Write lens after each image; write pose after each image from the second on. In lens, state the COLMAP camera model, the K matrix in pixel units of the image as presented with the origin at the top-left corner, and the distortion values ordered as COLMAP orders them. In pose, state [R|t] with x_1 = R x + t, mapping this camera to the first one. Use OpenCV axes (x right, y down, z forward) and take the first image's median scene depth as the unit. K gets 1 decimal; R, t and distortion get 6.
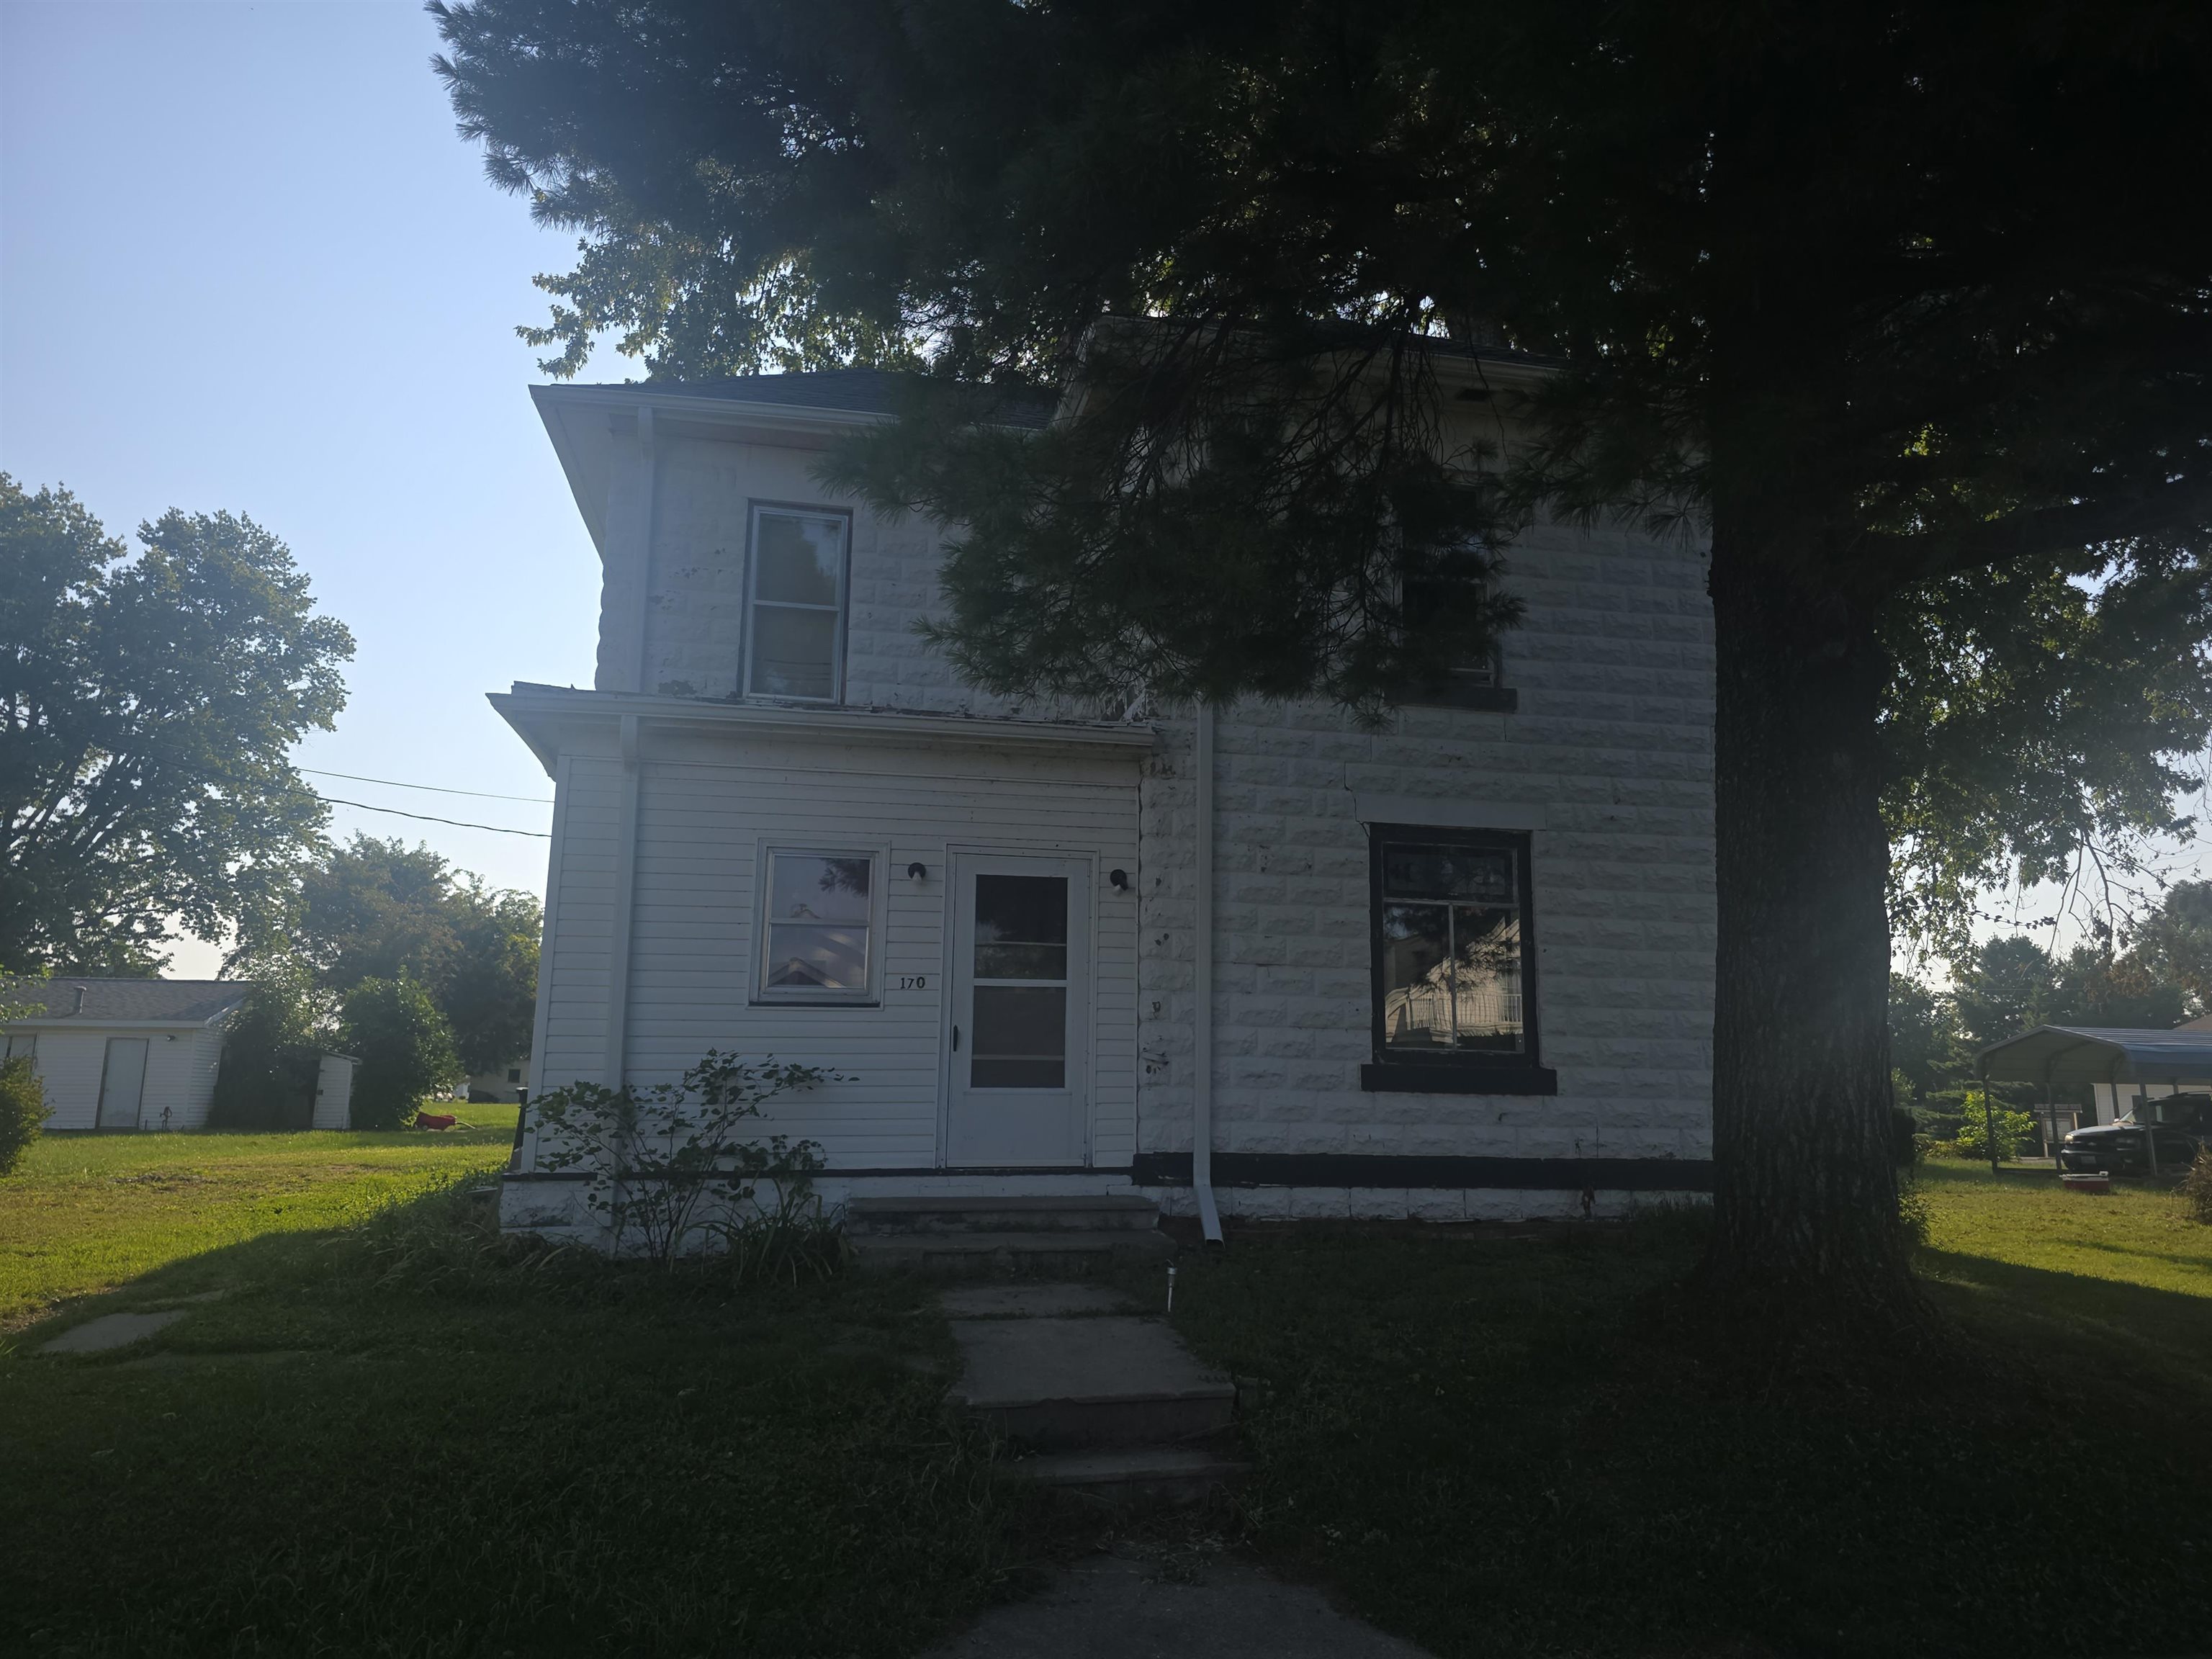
lens RADIAL K [[1467.4, 0, 1107.8], [0, 1467.4, 810.2], [0, 0, 1]] dist [0.070603, -0.078563]
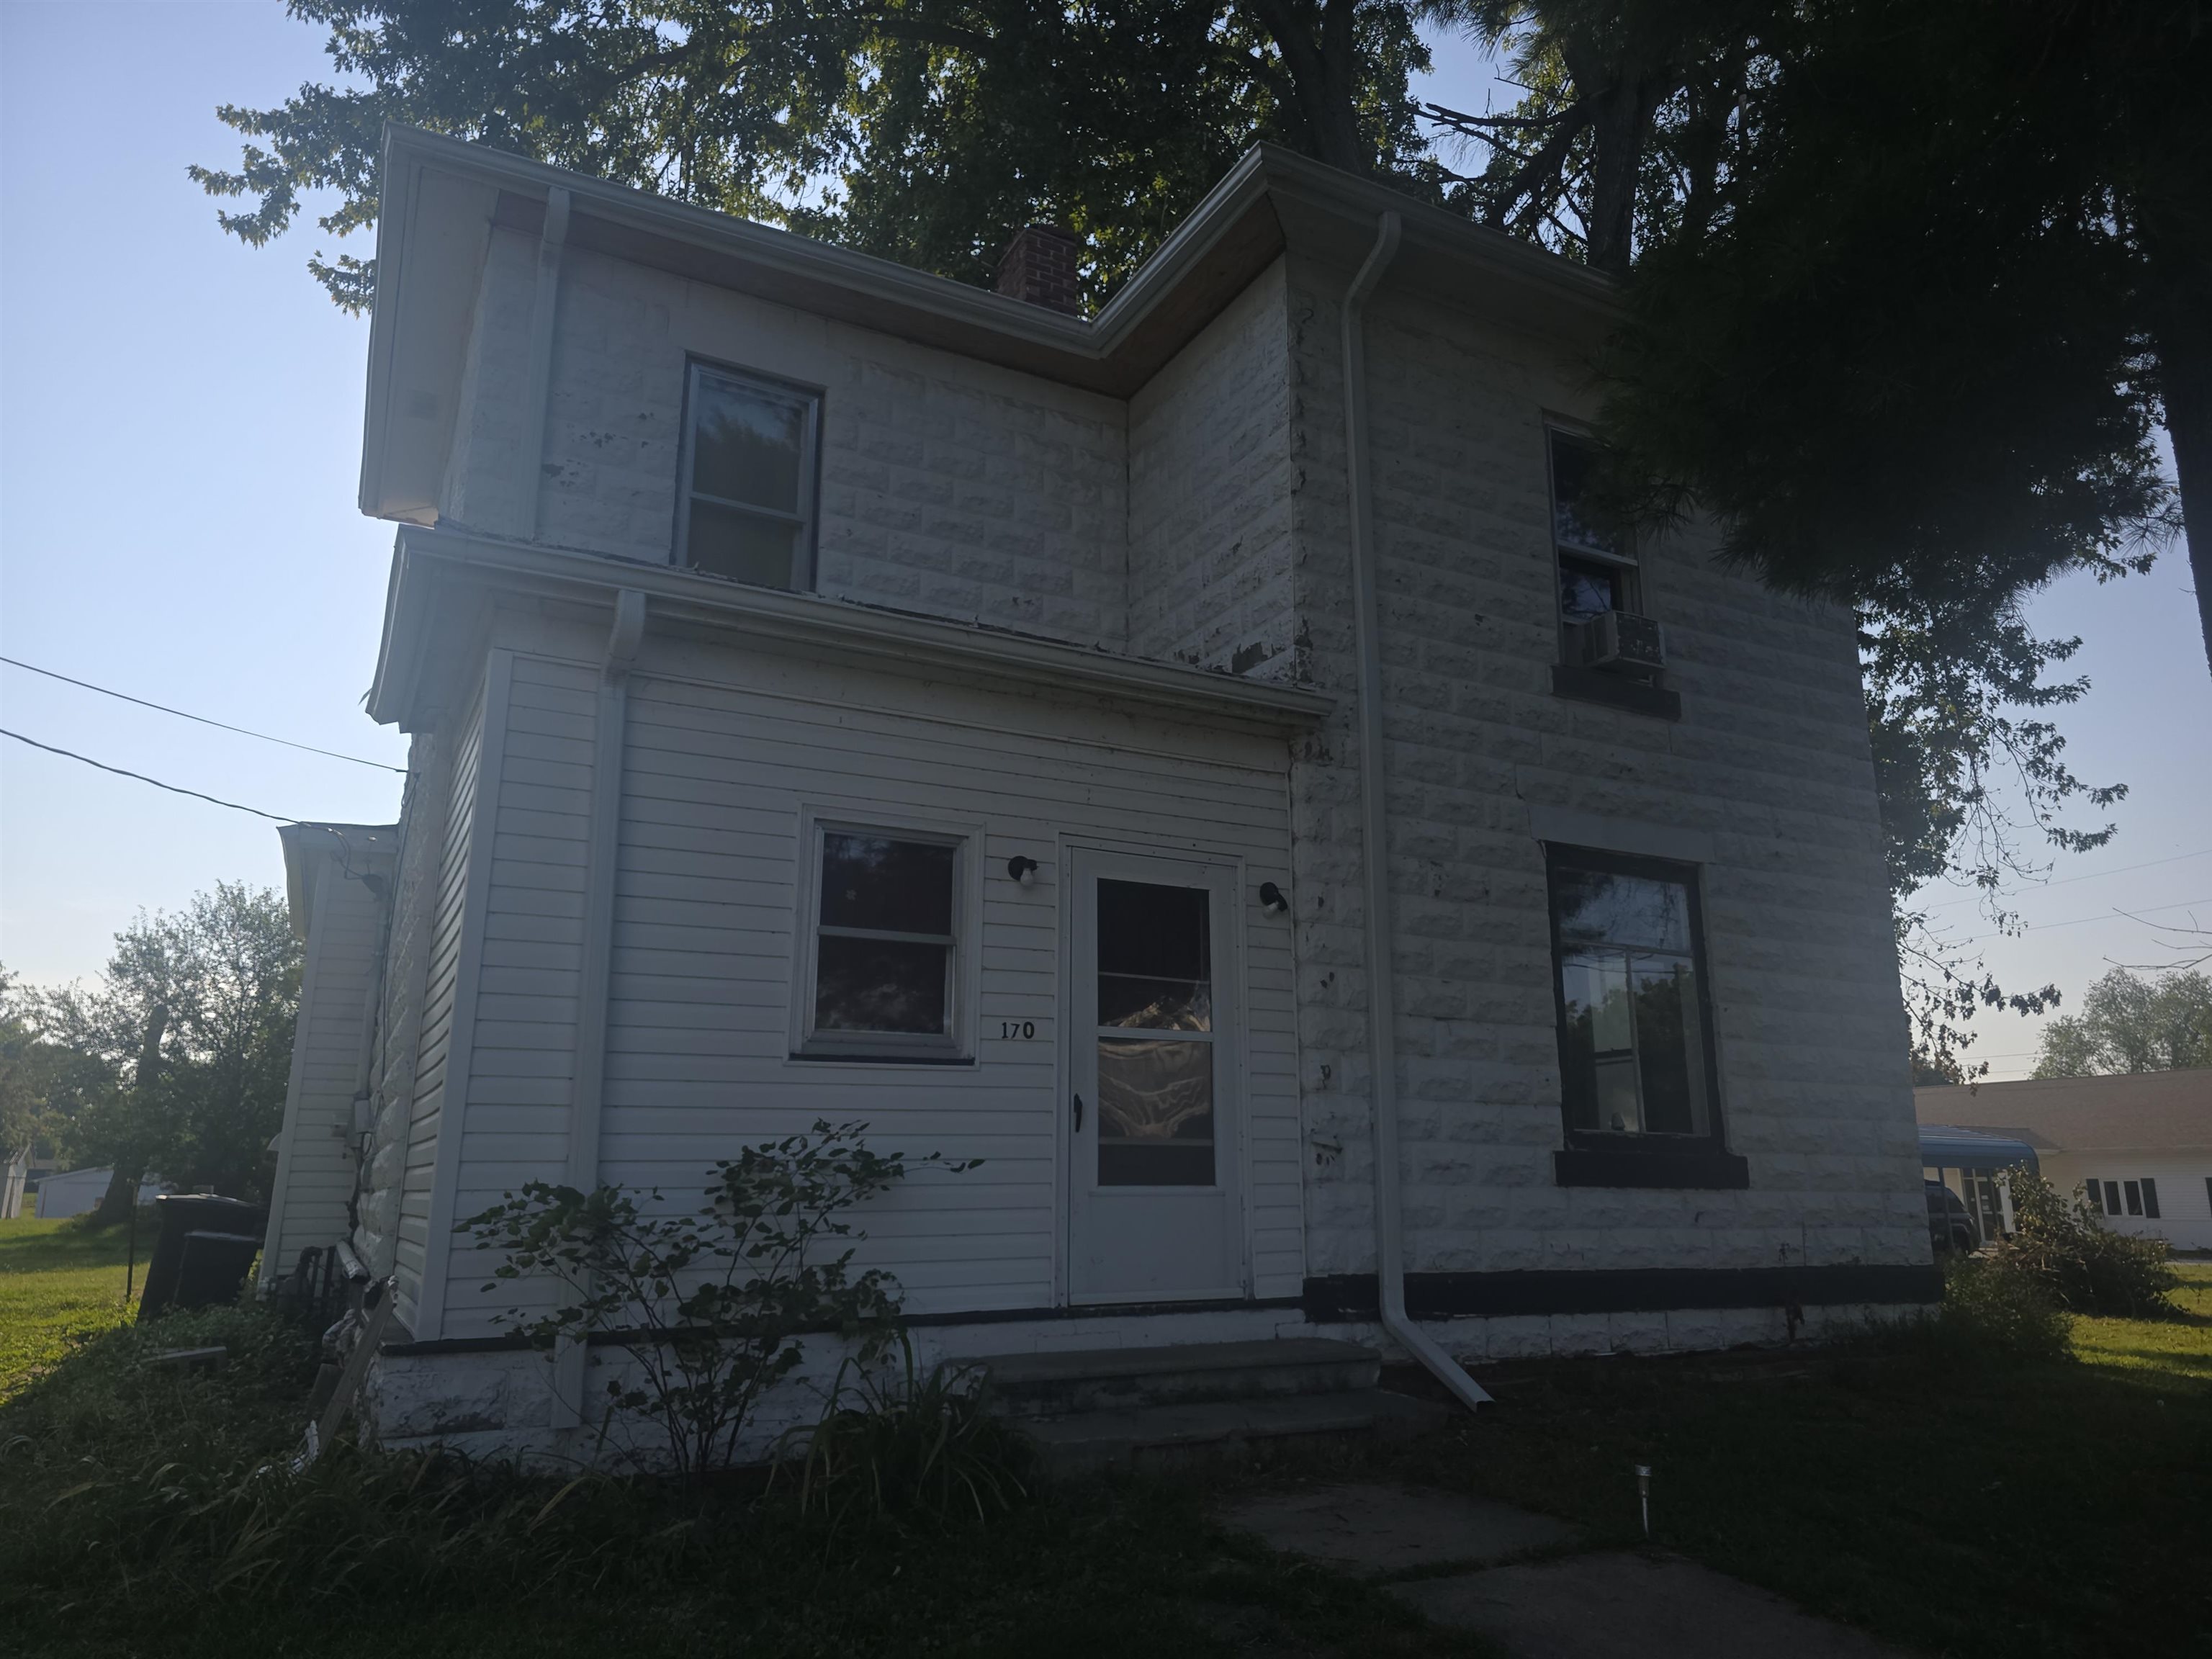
lens RADIAL K [[1474.5, 0, 1106.0], [0, 1474.5, 829.5], [0, 0, 1]] dist [0.049777, -0.052659]
pose [[0.959120, 0.055973, 0.277409, -0.276588], [-0.041720, 0.997501, -0.057024, 0.059237], [-0.279908, 0.043119, 0.959058, 0.316980]]
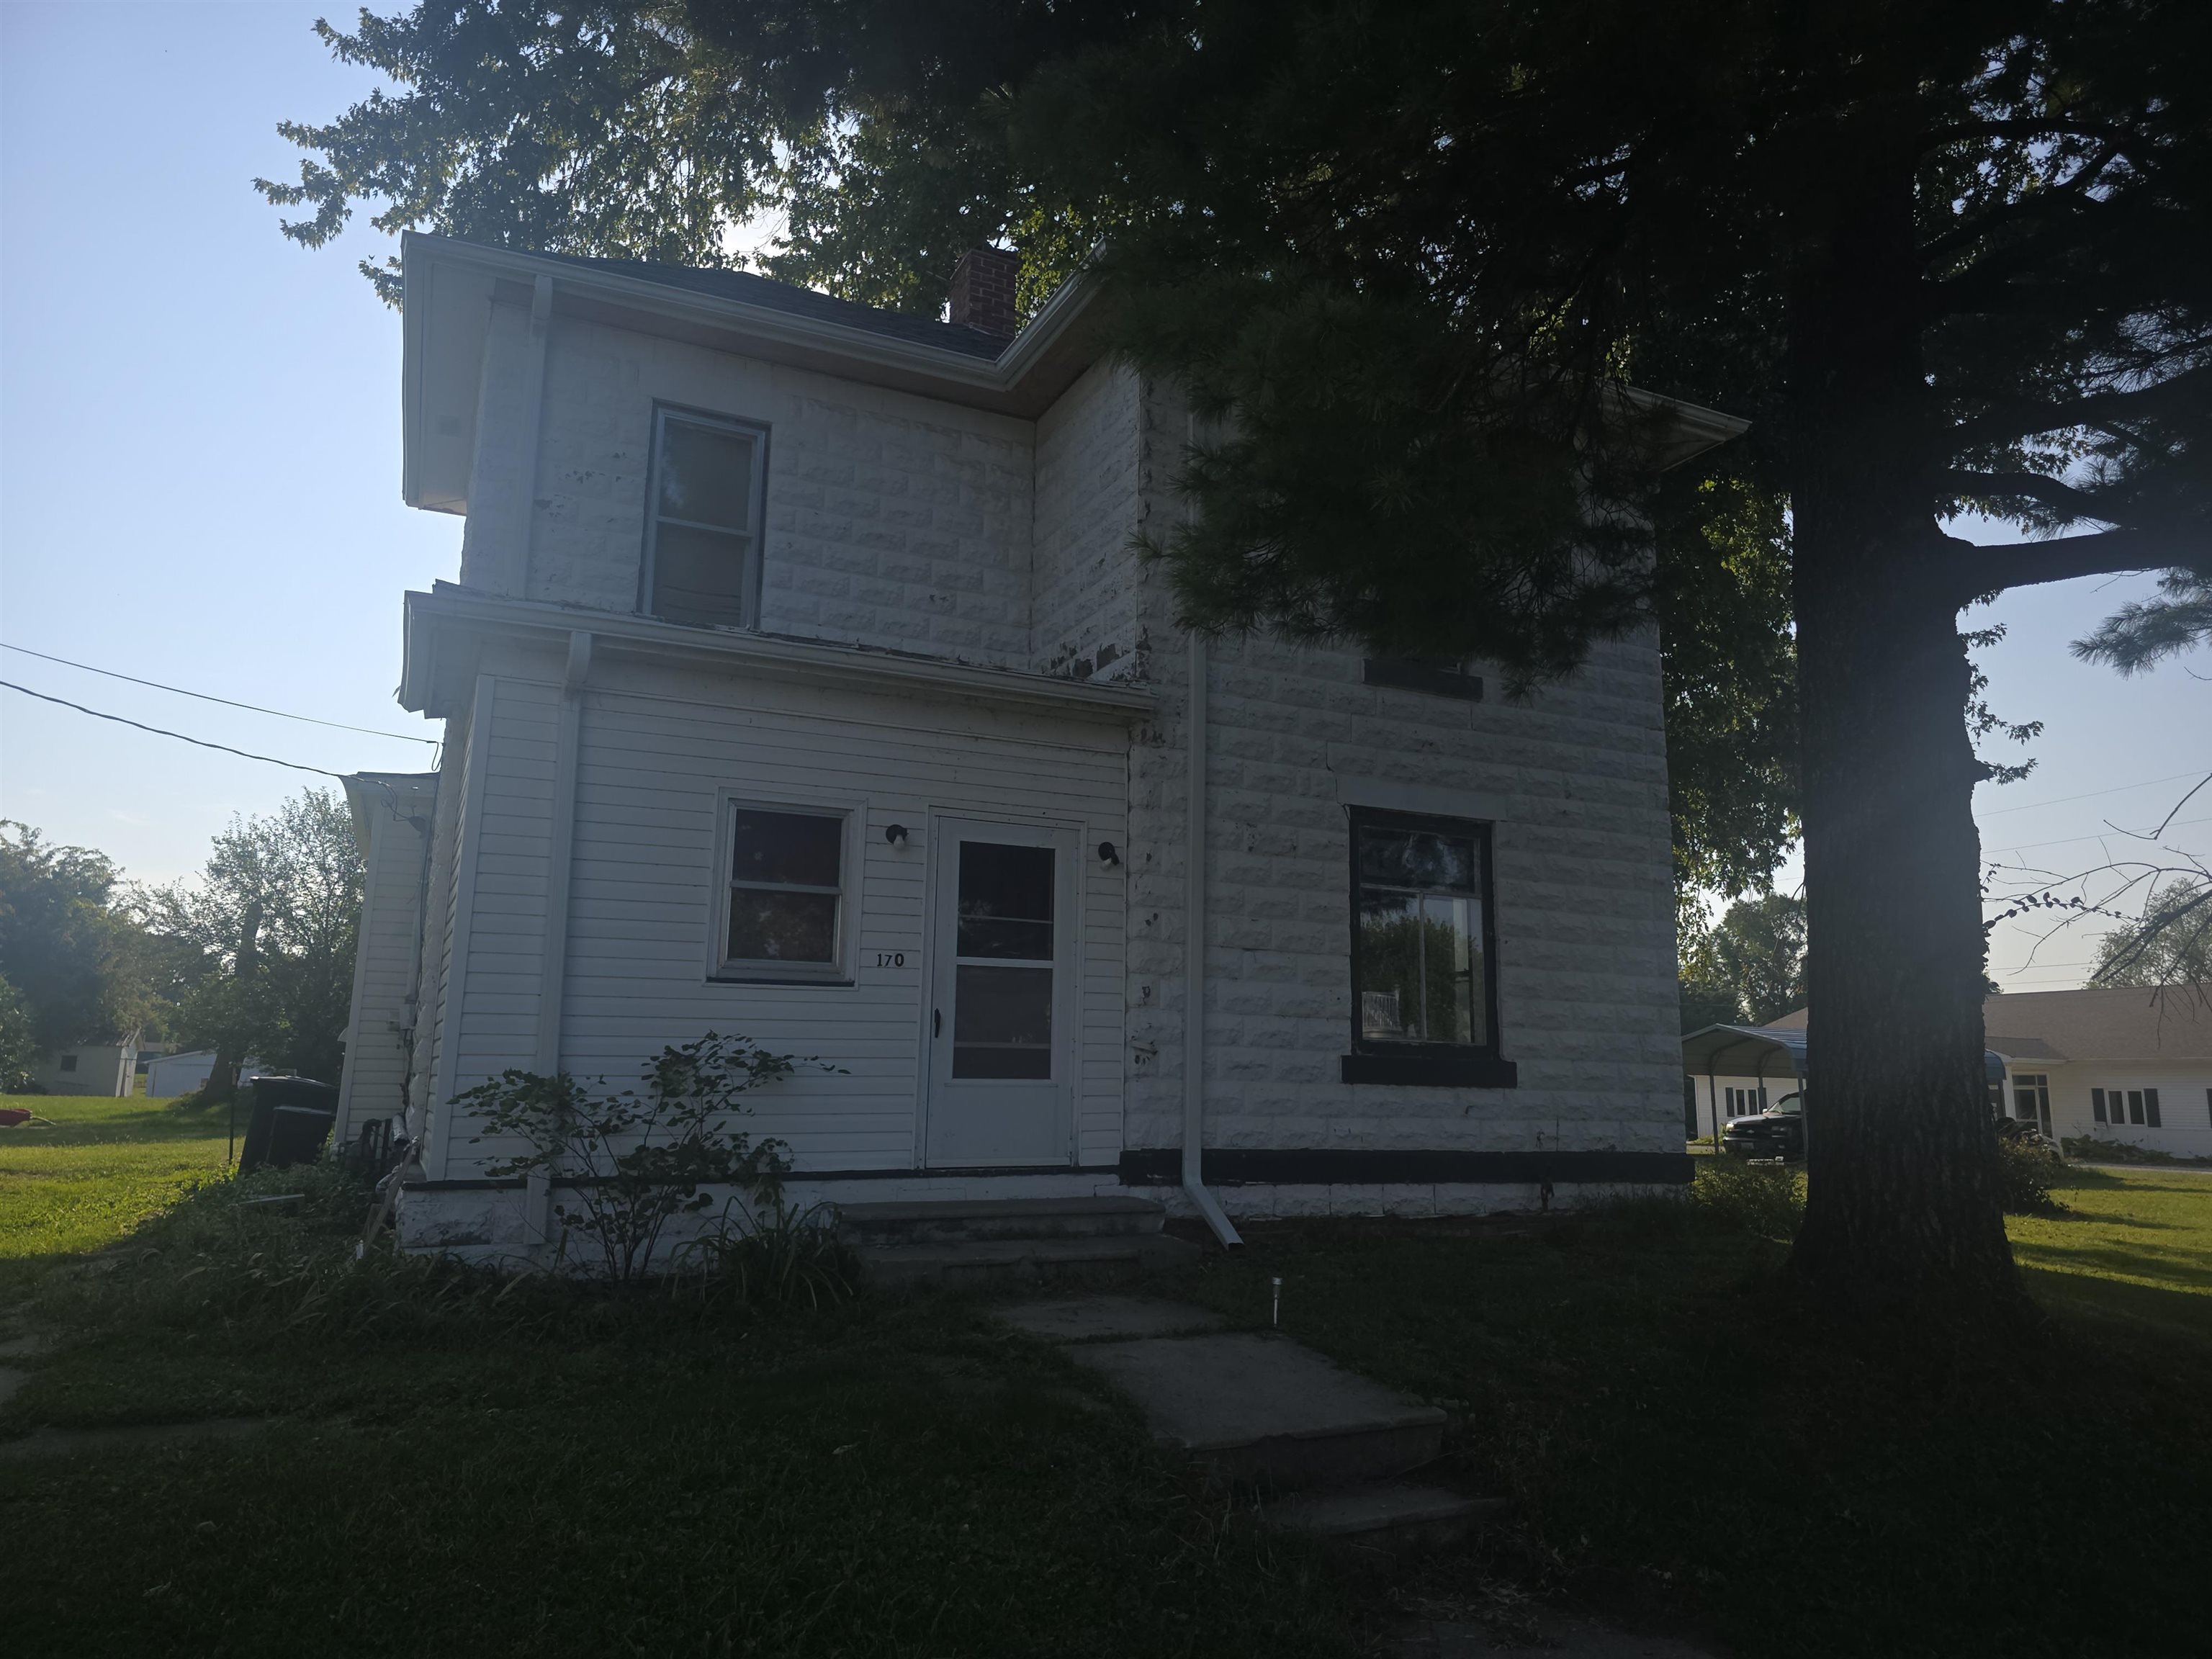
lens RADIAL K [[1467.4, 0, 1107.8], [0, 1467.4, 810.2], [0, 0, 1]] dist [0.070603, -0.078563]
pose [[0.970283, 0.046965, 0.237373, -0.211298], [-0.048244, 0.998835, -0.000419, 0.020669], [-0.237117, -0.011045, 0.971418, 0.106486]]
